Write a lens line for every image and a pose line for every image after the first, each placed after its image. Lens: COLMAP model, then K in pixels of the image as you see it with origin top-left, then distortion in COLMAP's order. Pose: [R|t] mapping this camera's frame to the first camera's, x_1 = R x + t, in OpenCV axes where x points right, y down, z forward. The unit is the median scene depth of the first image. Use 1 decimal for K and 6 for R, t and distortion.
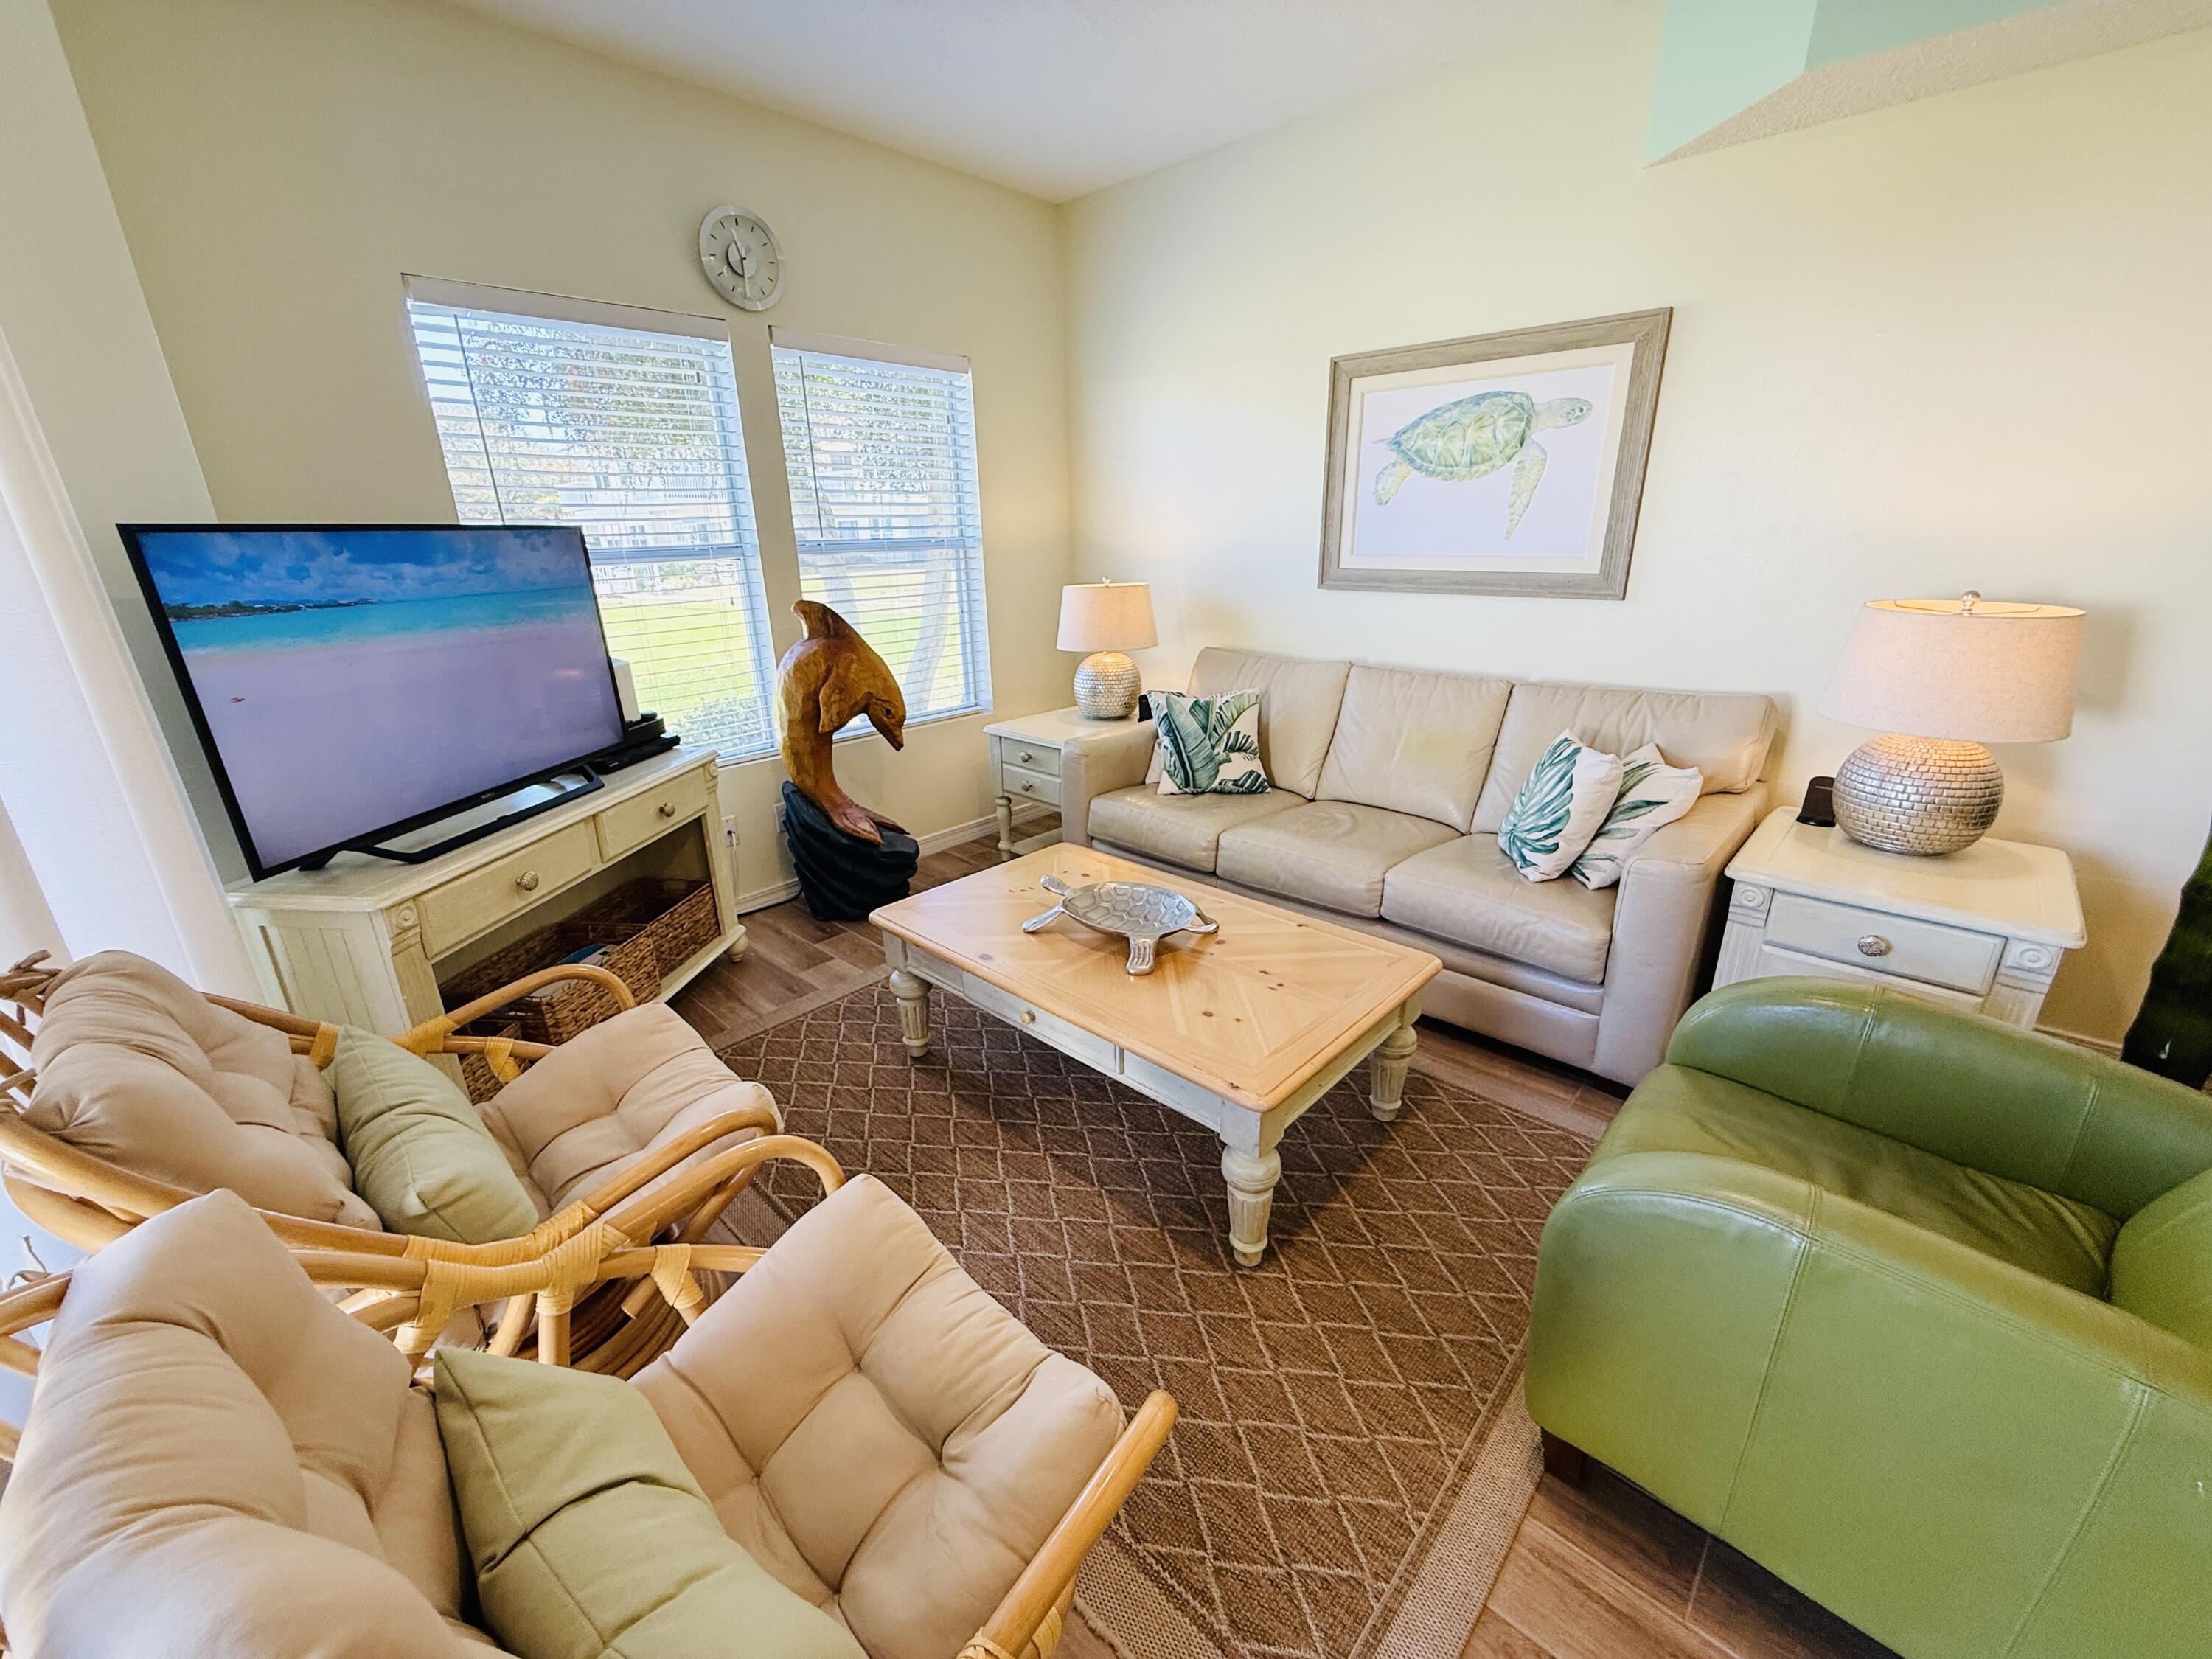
lens RADIAL K [[885.5, 0, 1102.6], [0, 885.5, 828.4], [0, 0, 1]] dist [0.000078, 0.000201]
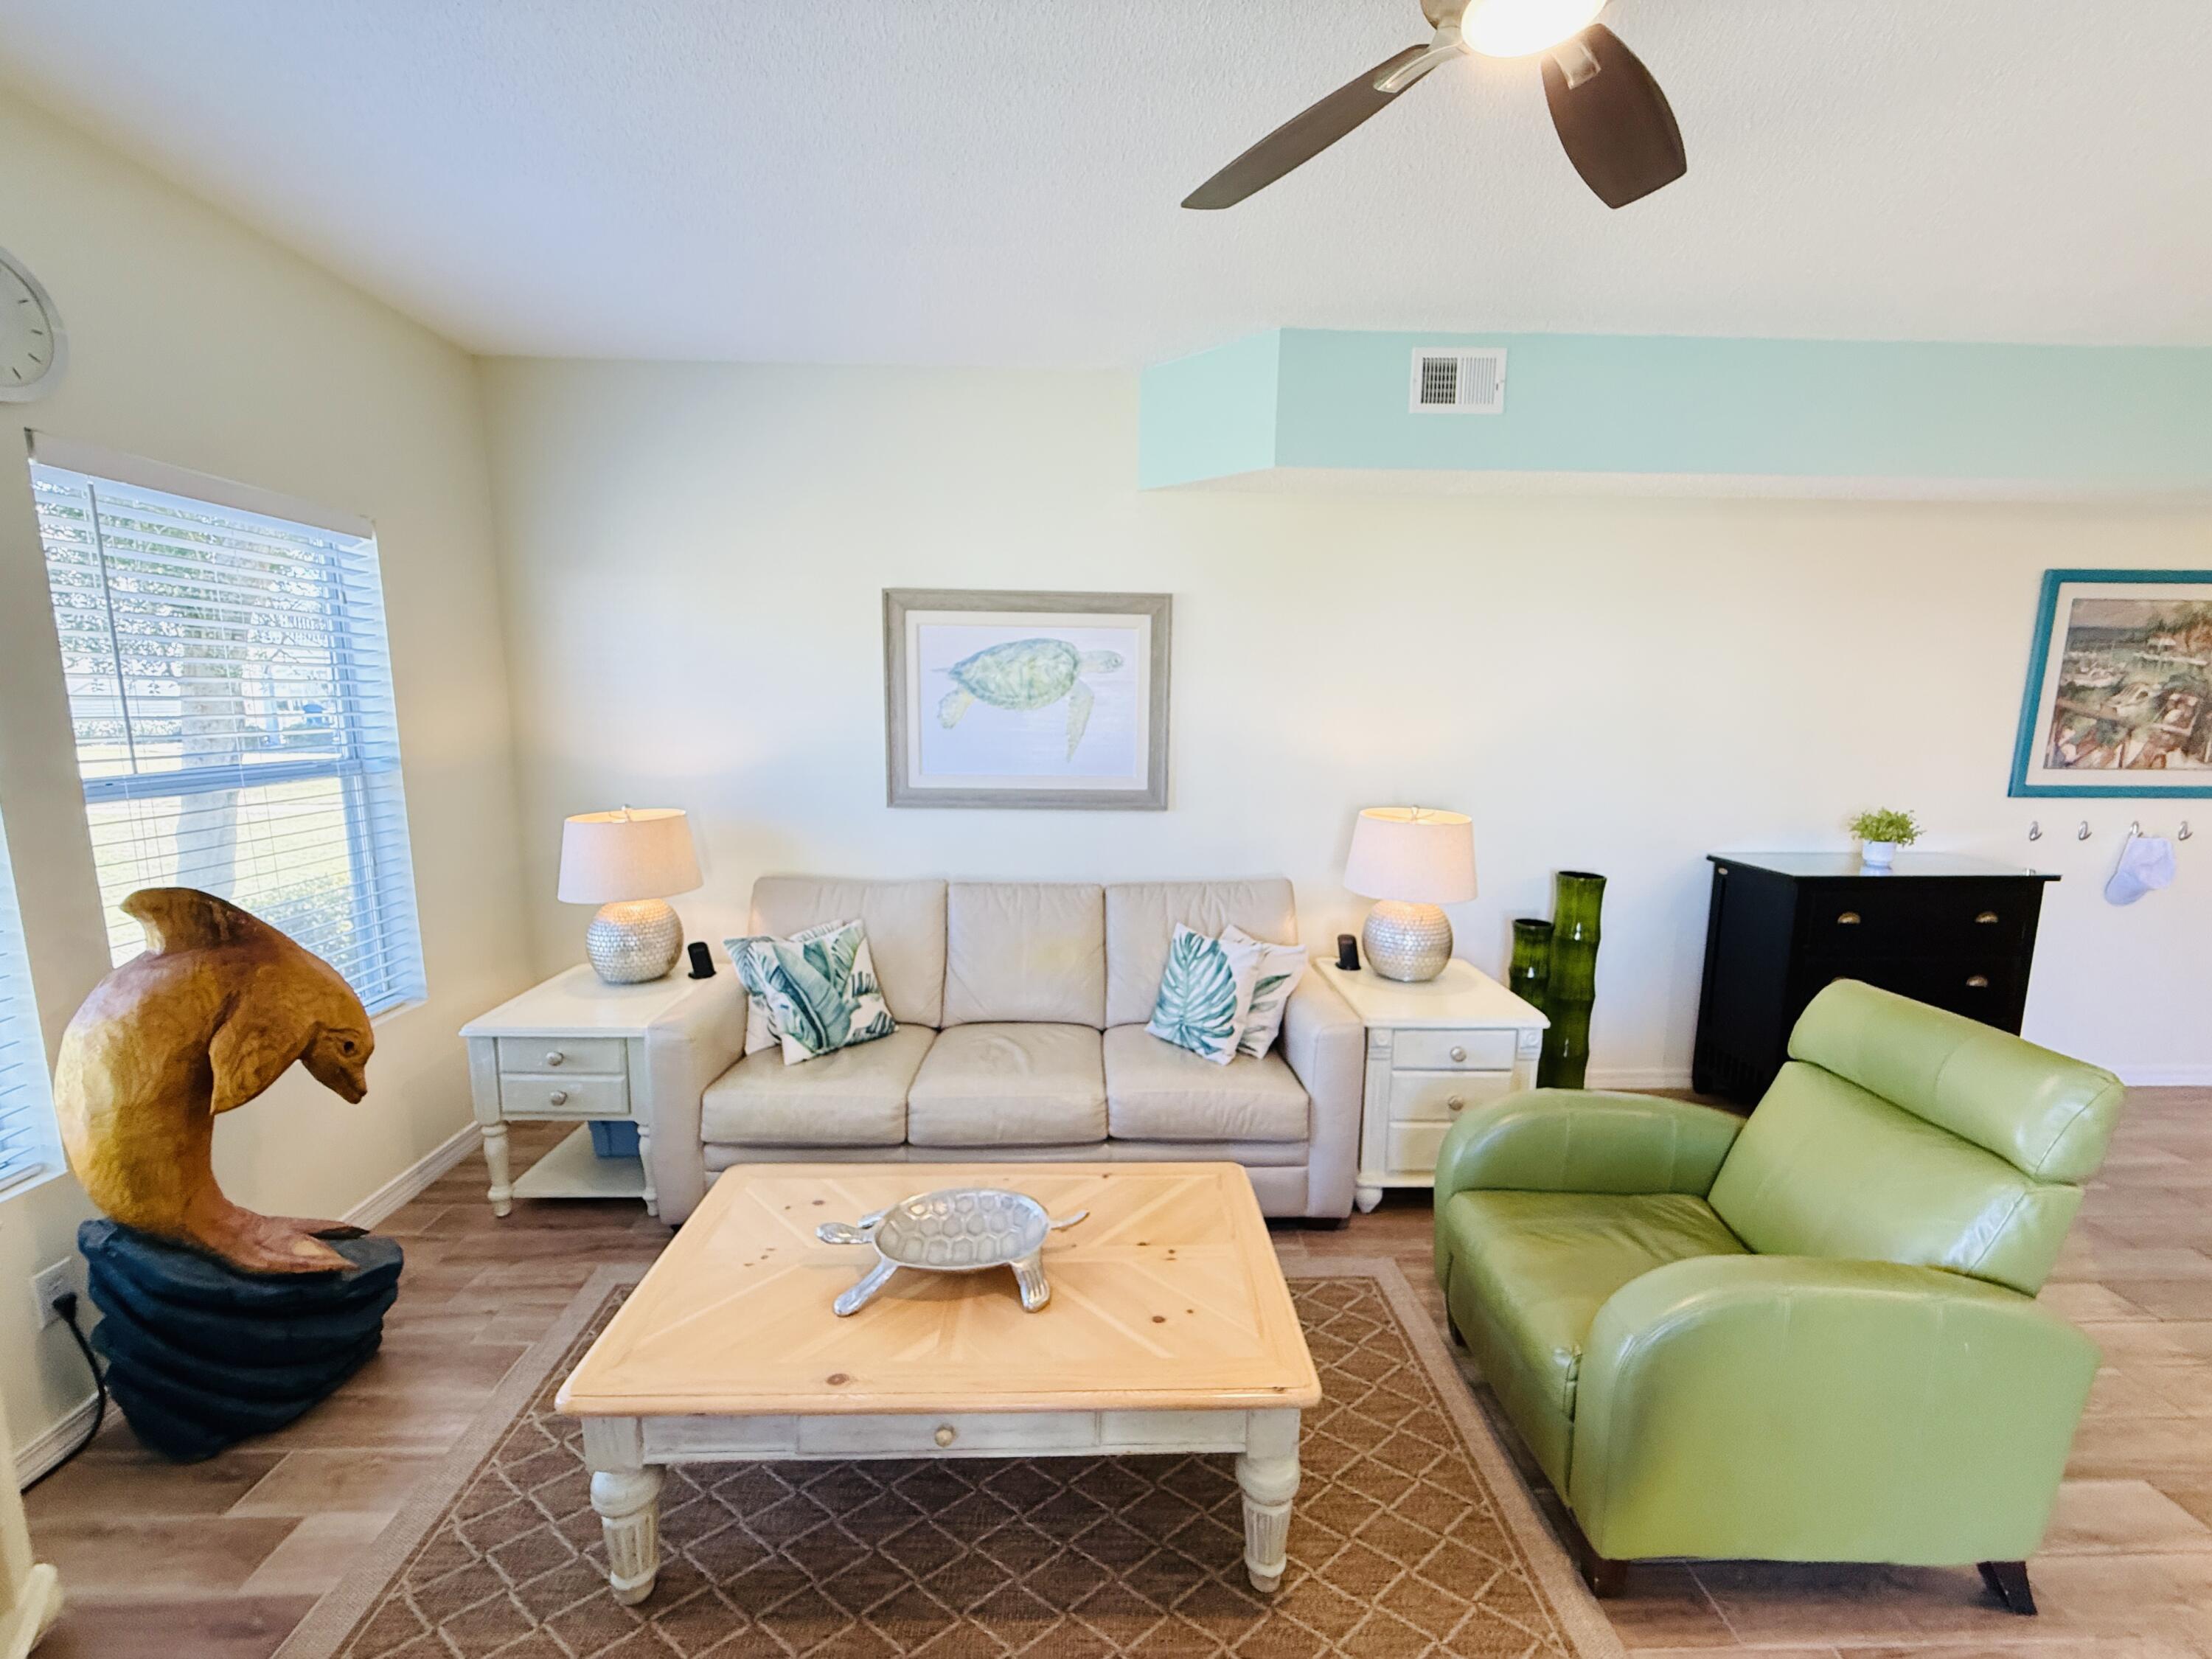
lens RADIAL K [[888.6, 0, 1106.0], [0, 888.6, 829.5], [0, 0, 1]] dist [0.000573, 0.000458]
pose [[0.712090, -0.075084, 0.698062, -0.289258], [0.203158, 0.973766, -0.102502, -0.108343], [-0.672052, 0.214808, 0.708663, 0.169574]]
